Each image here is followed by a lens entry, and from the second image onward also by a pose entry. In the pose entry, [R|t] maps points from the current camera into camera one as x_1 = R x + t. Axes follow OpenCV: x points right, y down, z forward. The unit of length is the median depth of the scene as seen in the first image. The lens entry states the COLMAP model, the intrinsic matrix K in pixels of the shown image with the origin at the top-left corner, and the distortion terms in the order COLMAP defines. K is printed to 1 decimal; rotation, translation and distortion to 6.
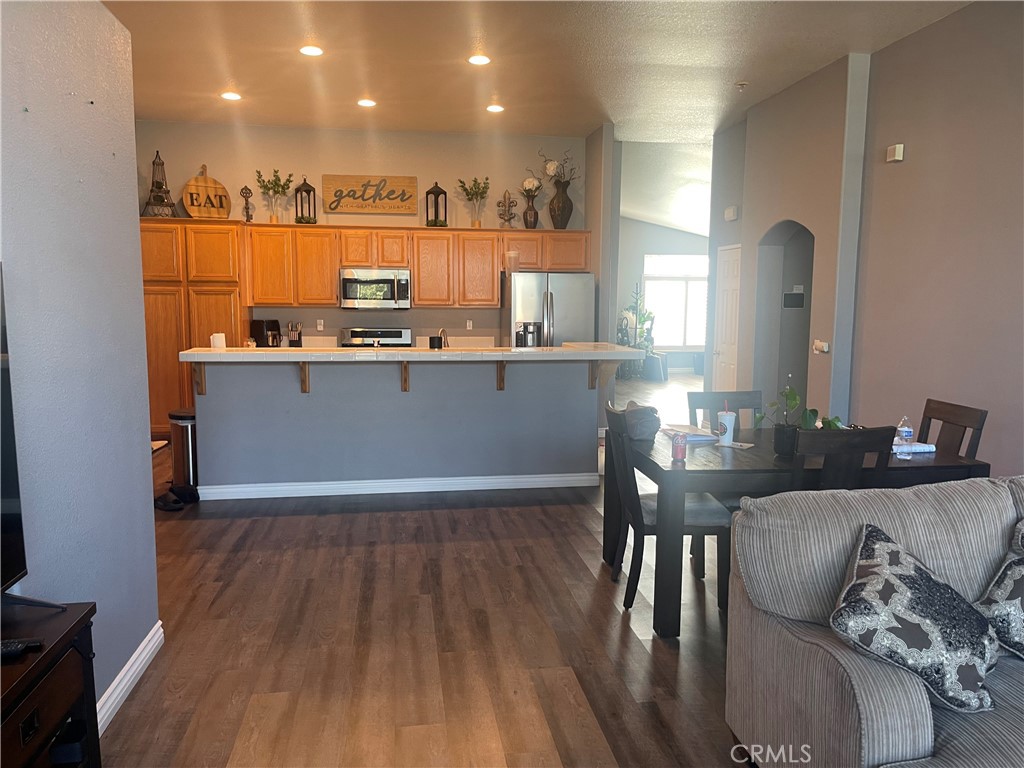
lens RADIAL K [[775.2, 0, 509.4], [0, 775.2, 391.5], [0, 0, 1]] dist [0.072548, -0.090262]
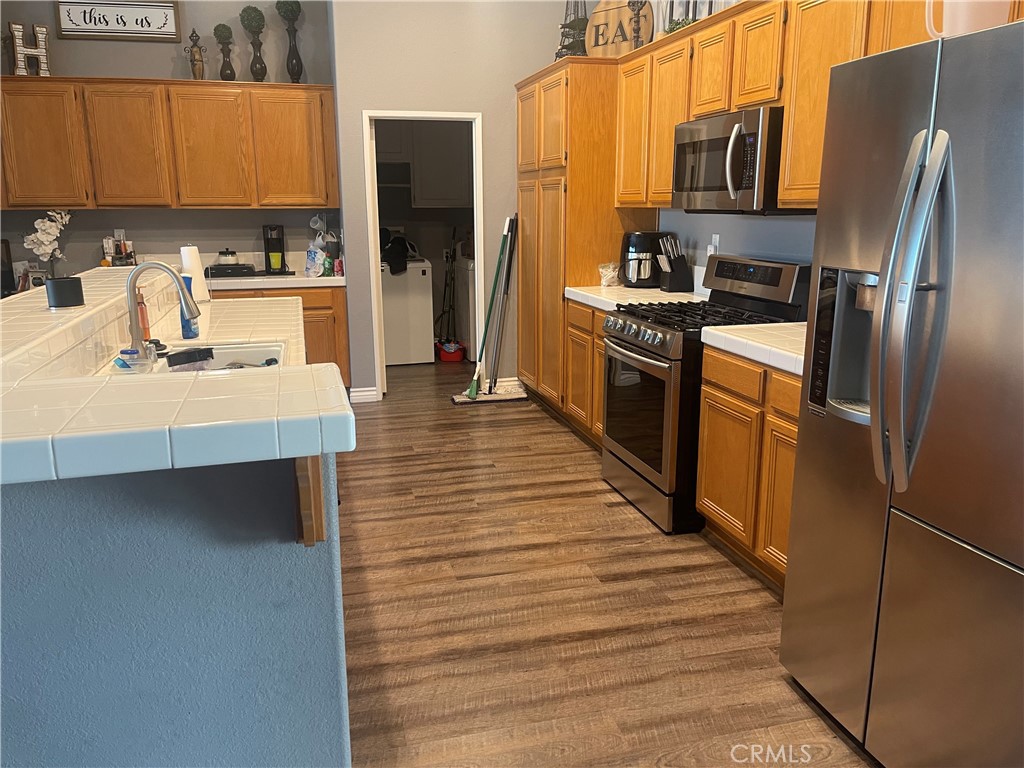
lens RADIAL K [[775.2, 0, 504.5], [0, 775.2, 374.0], [0, 0, 1]] dist [0.072548, -0.090262]
pose [[0.117869, 0.206715, -0.971275, 0.246887], [-0.106701, 0.975067, 0.194573, -0.089872], [0.987280, 0.080702, 0.136987, 0.826541]]
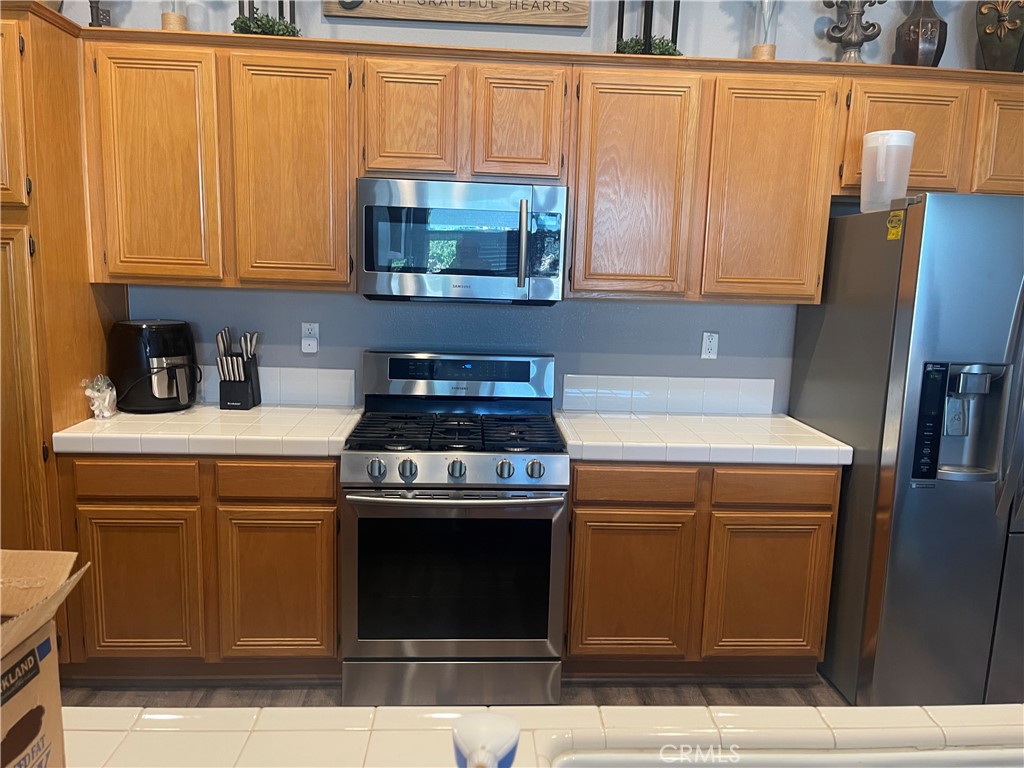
lens RADIAL K [[775.2, 0, 515.5], [0, 775.2, 390.5], [0, 0, 1]] dist [0.072548, -0.090262]
pose [[0.996119, 0.039243, -0.078784, -0.119155], [-0.035366, 0.998122, 0.050022, -0.084095], [0.080599, -0.047042, 0.995636, 0.655719]]
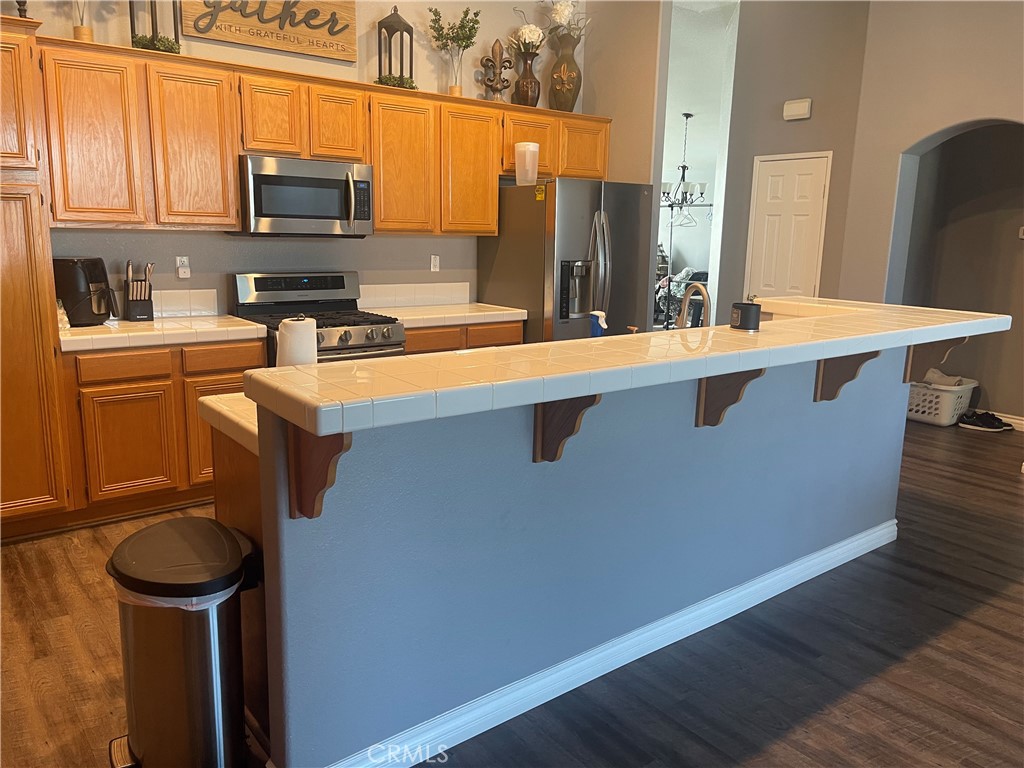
lens RADIAL K [[775.2, 0, 507.9], [0, 775.2, 373.1], [0, 0, 1]] dist [0.072548, -0.090262]
pose [[0.868612, -0.078445, 0.489244, -0.320935], [0.041315, 0.995416, 0.086253, -0.053196], [-0.493768, -0.054707, 0.867871, 0.463203]]
